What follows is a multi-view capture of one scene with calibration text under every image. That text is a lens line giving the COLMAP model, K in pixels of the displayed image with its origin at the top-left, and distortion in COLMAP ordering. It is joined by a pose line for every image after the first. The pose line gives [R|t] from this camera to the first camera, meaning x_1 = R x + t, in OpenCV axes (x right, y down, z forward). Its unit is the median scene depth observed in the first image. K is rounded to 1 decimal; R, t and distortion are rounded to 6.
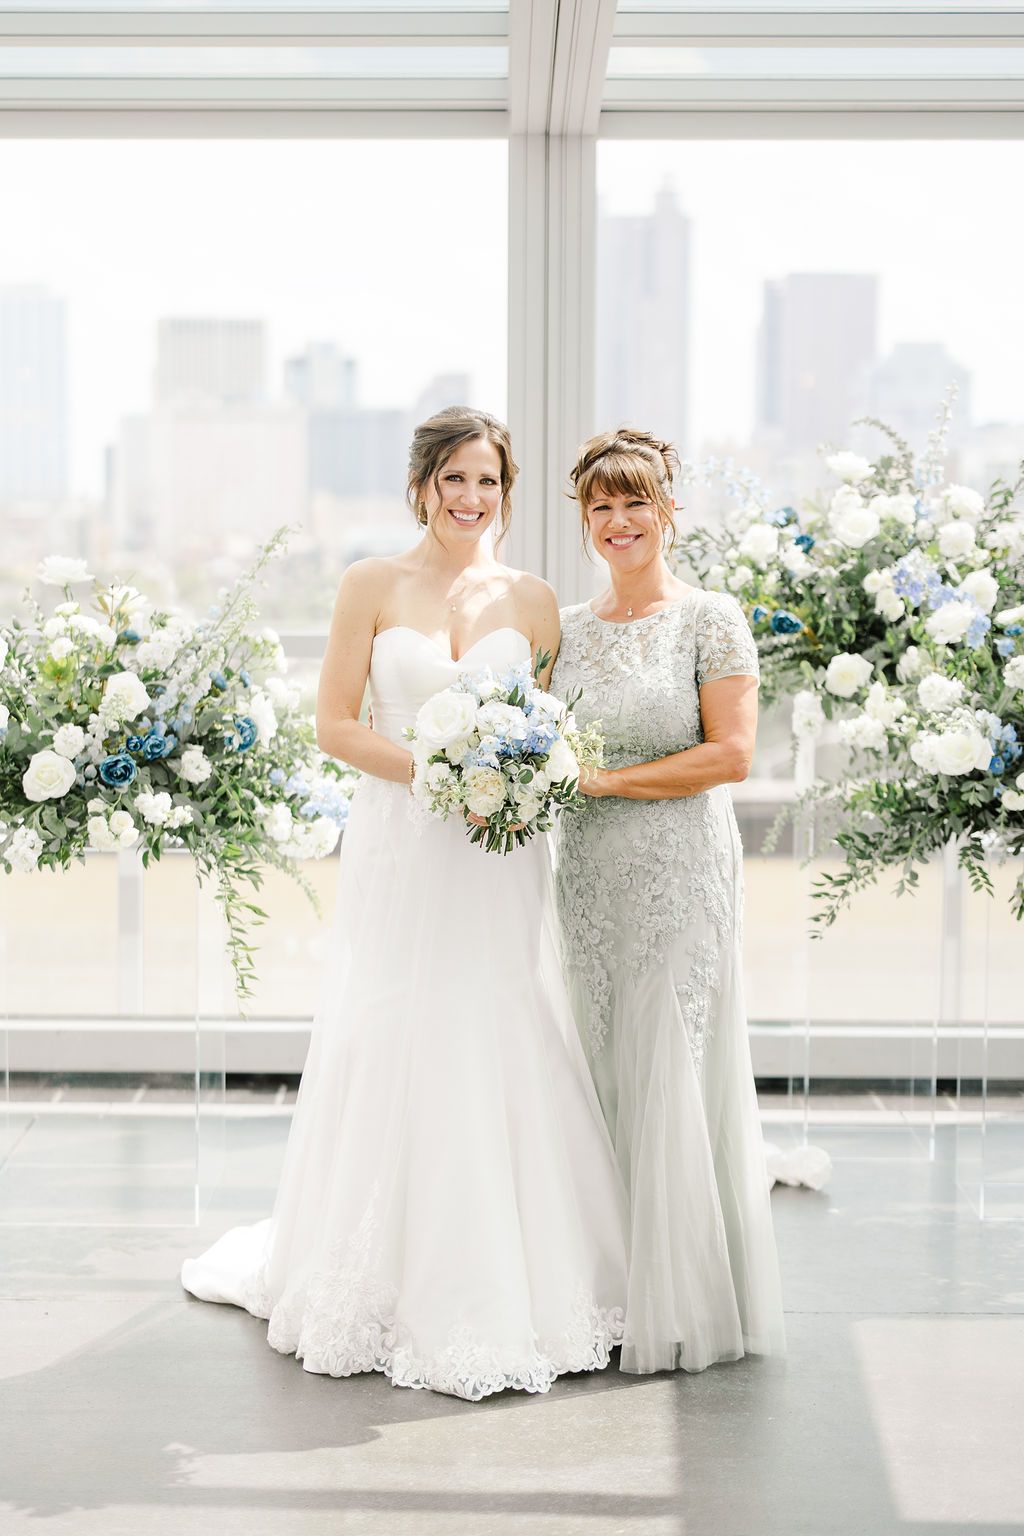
lens RADIAL K [[2229.0, 0, 442.0], [0, 2229.0, 770.4], [0, 0, 1]] dist [0.012026, 0.009186]
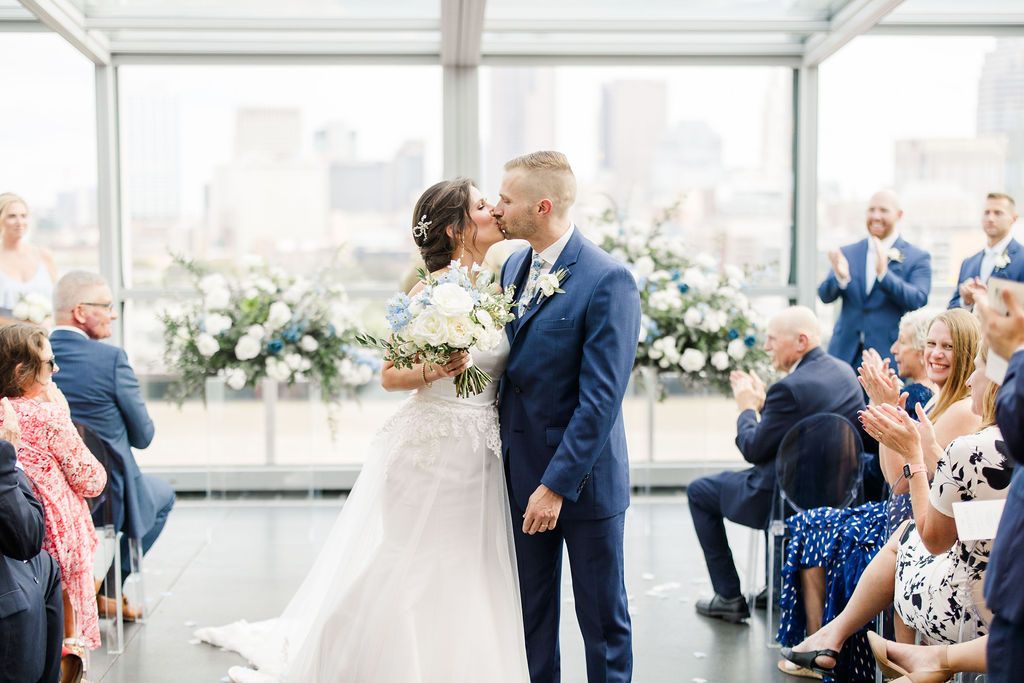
lens RADIAL K [[1486.0, 0, 512.0], [0, 1486.0, 341.5], [0, 0, 1]] dist [0.012026, 0.009186]
pose [[0.997535, -0.012276, 0.069094, -0.006394], [0.014532, 0.999374, -0.032248, 0.047717], [-0.068655, 0.033173, 0.997089, -0.556346]]
